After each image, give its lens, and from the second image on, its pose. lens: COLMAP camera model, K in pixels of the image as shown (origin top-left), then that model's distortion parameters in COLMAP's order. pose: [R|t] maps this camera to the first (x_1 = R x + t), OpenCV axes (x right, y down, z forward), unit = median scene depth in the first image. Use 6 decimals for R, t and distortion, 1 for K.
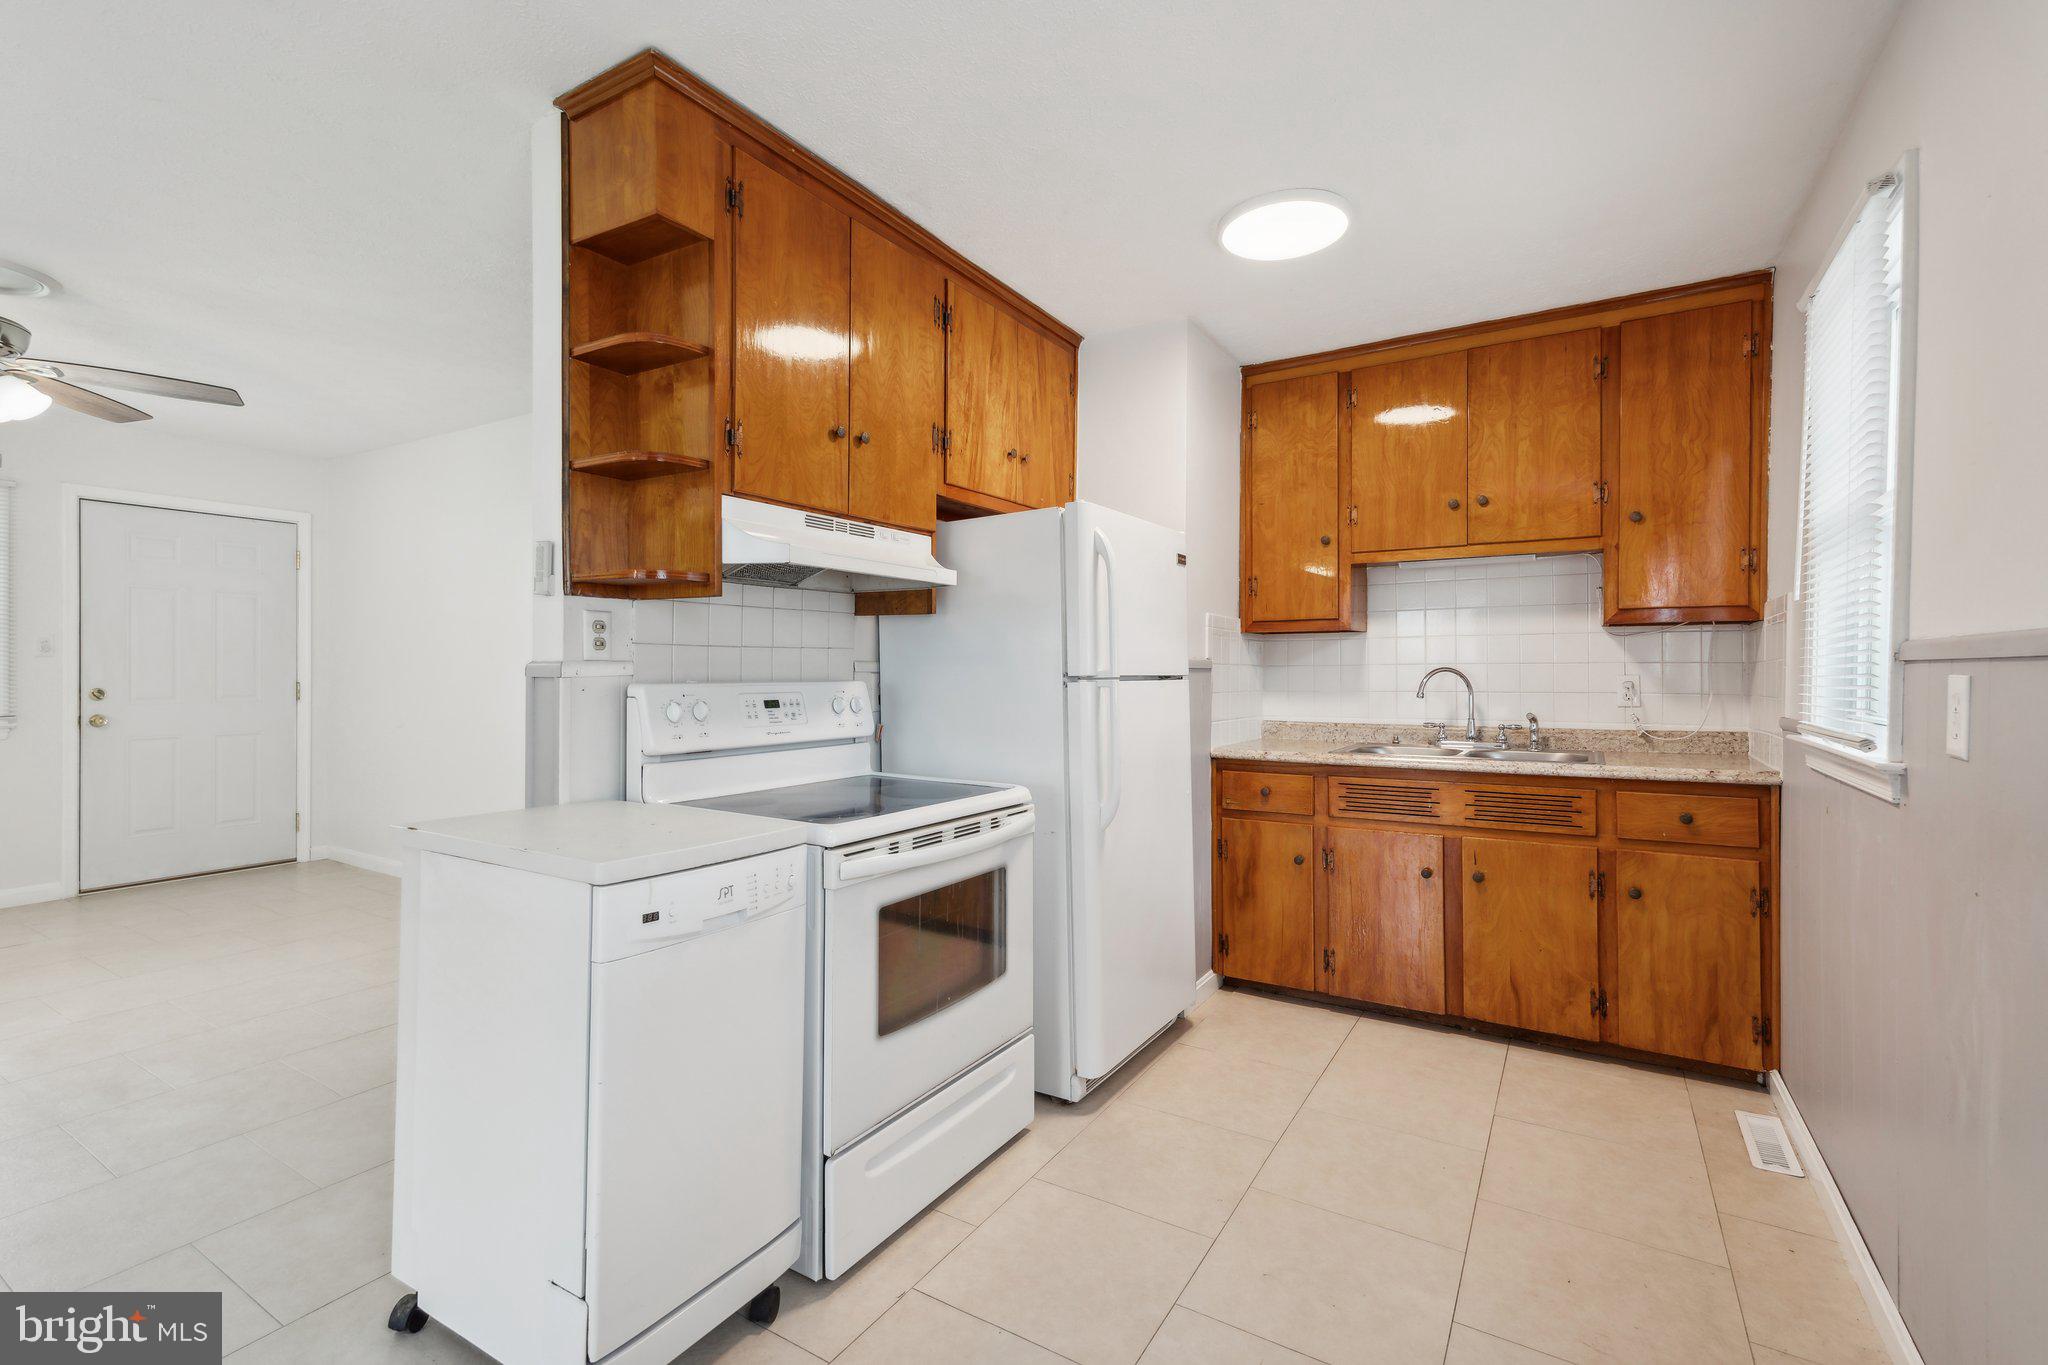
lens RADIAL K [[911.7, 0, 1023.1], [0, 911.7, 674.6], [0, 0, 1]] dist [0.000627, 0.000392]
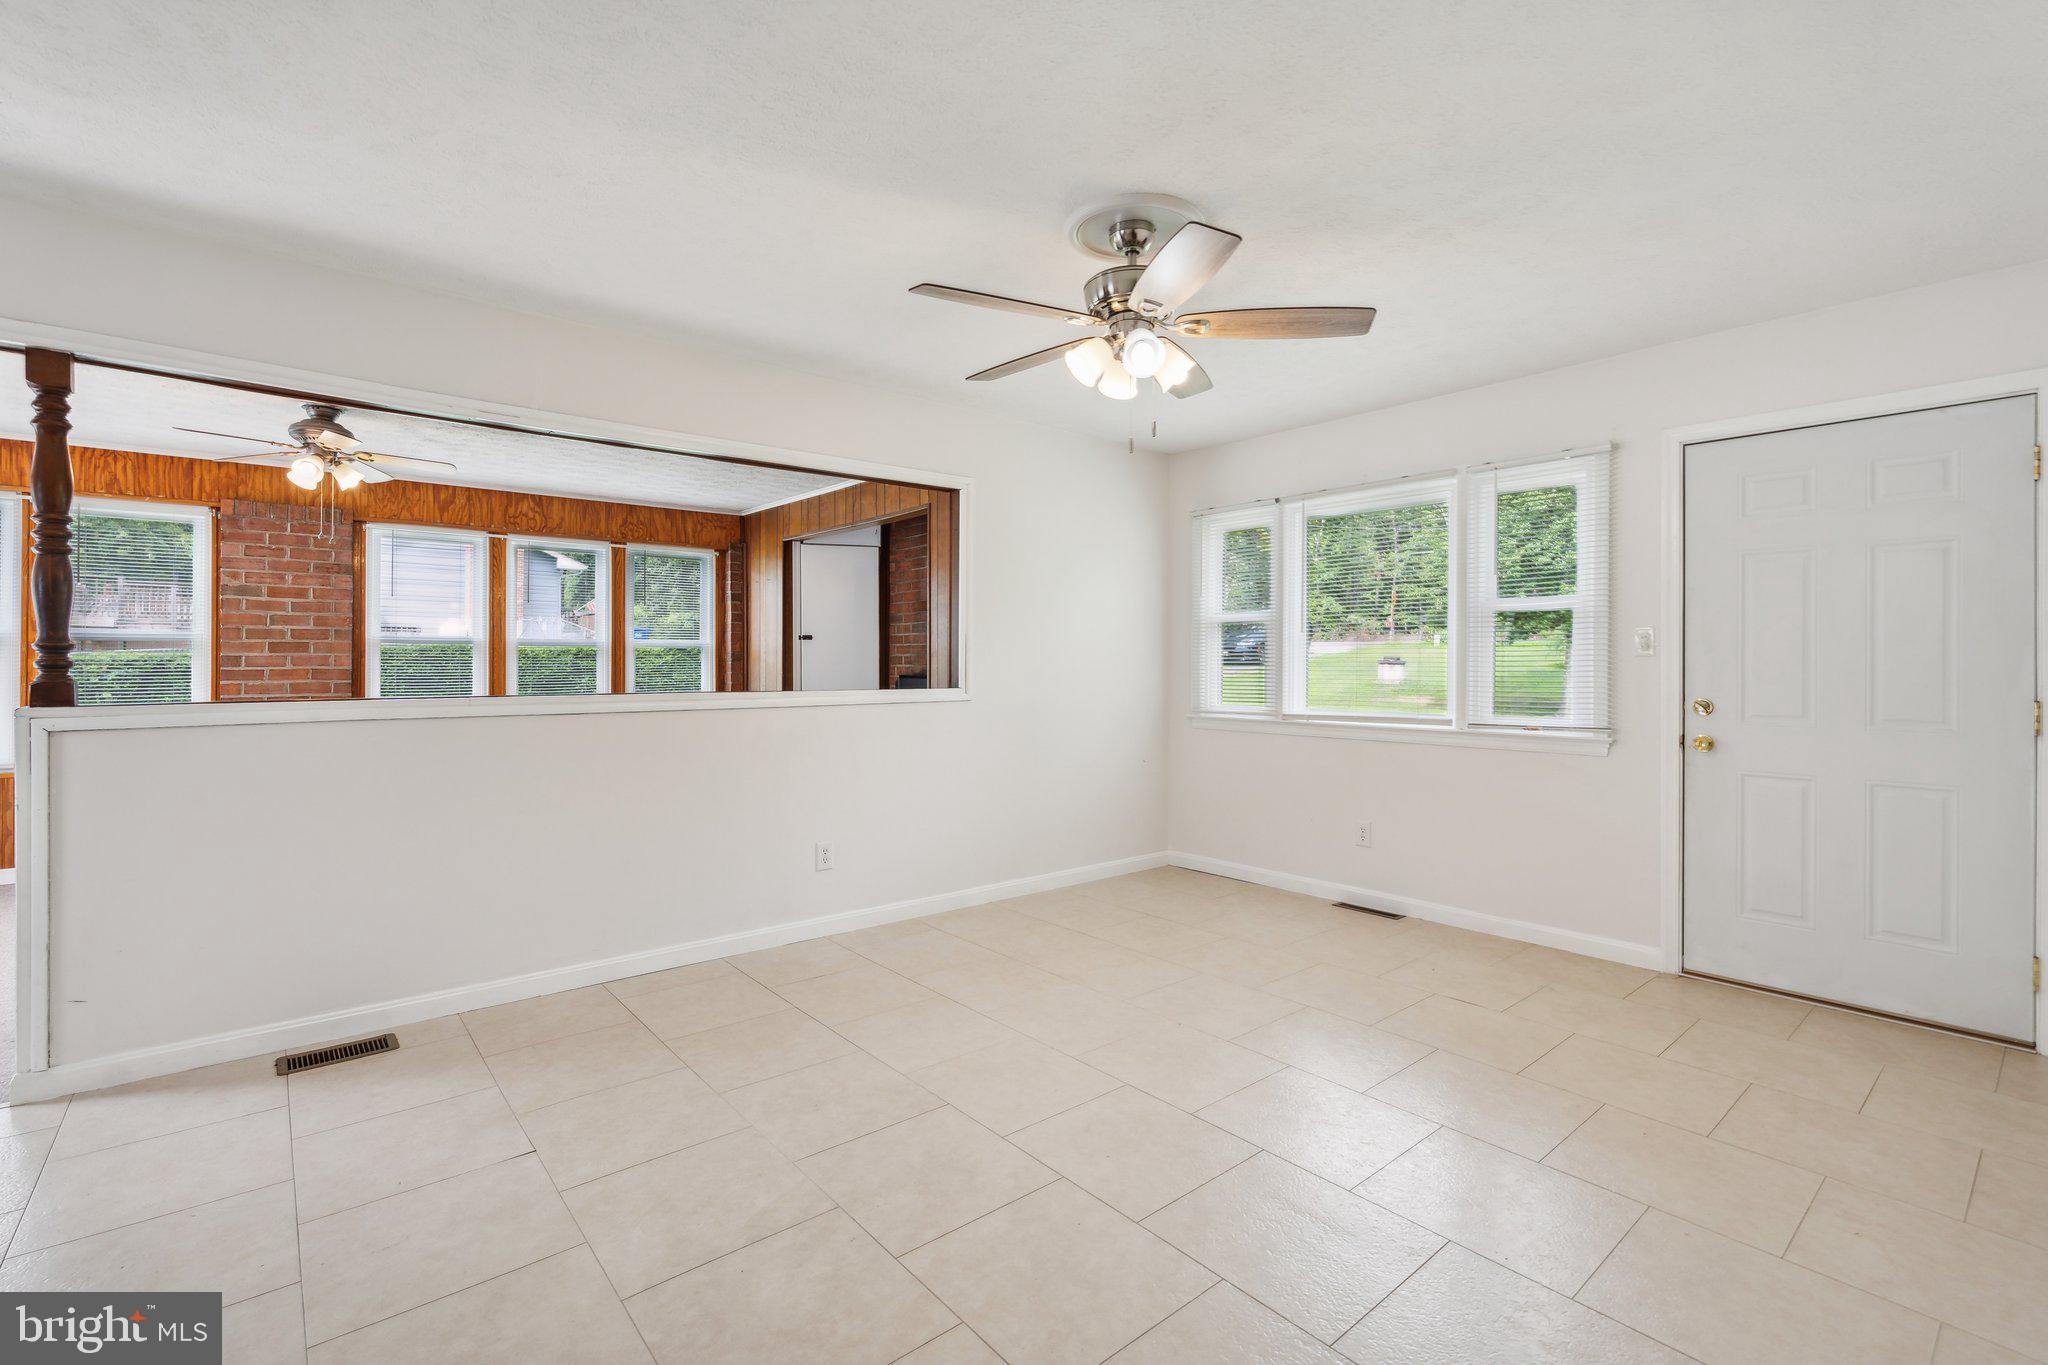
lens RADIAL K [[911.7, 0, 1019.4], [0, 911.7, 661.3], [0, 0, 1]] dist [0.000627, 0.000392]
pose [[-0.315294, -0.012208, -0.948915, -0.286523], [-0.013744, 0.999871, -0.008297, -0.006397], [0.948894, 0.010426, -0.315421, 1.289396]]
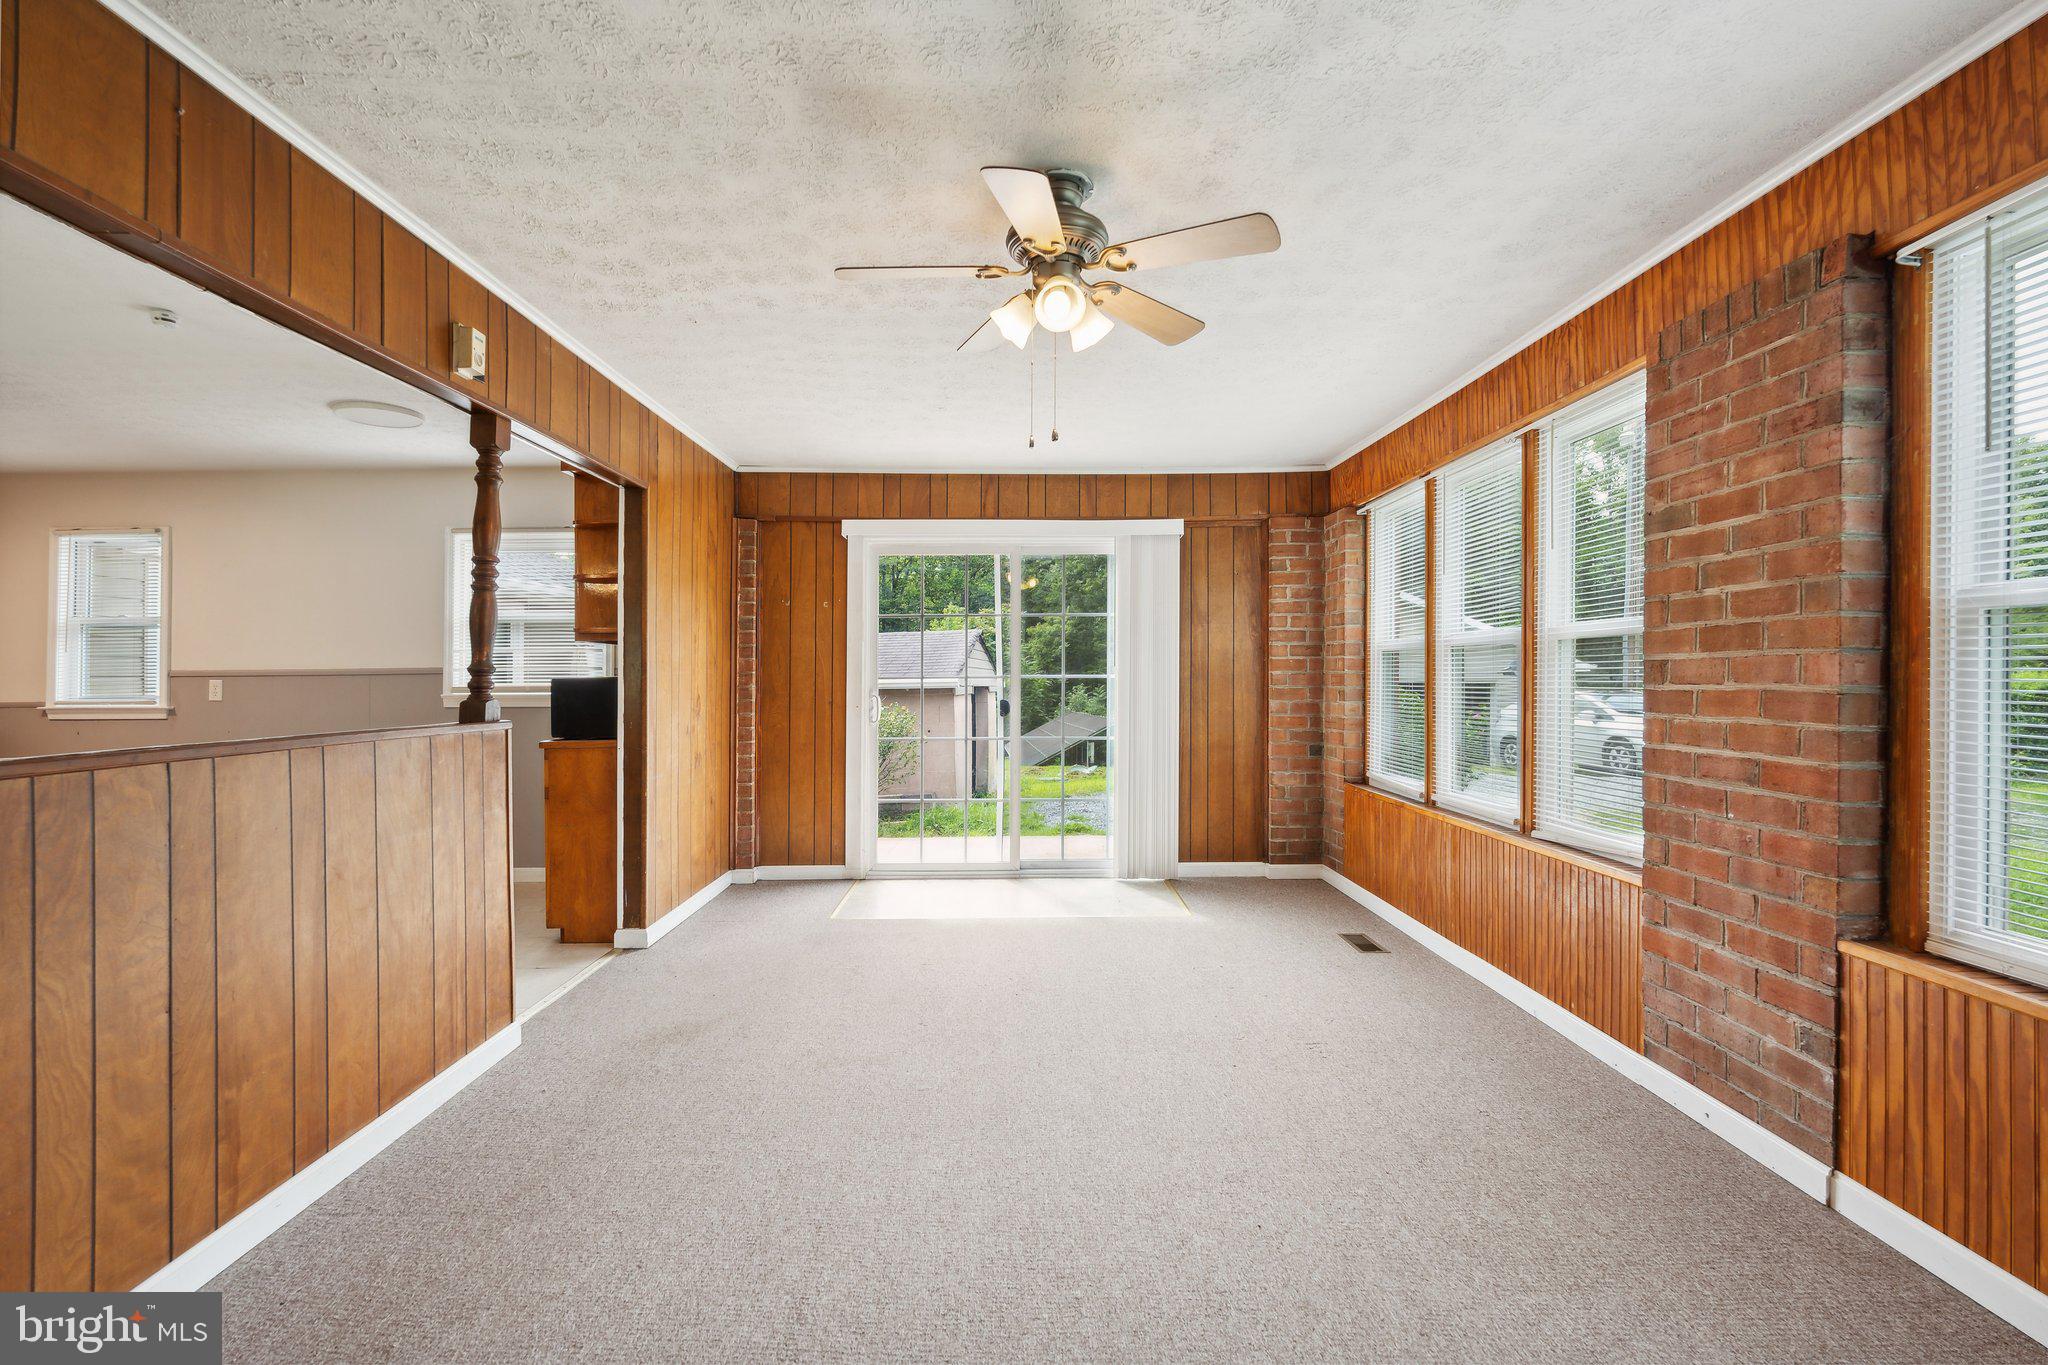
lens RADIAL K [[911.7, 0, 995.1], [0, 911.7, 672.6], [0, 0, 1]] dist [0.000627, 0.000392]
pose [[-0.514954, -0.002999, 0.857212, -2.163649], [0.012290, 0.999865, 0.010881, -0.017803], [-0.857129, 0.016138, -0.514848, 0.065527]]
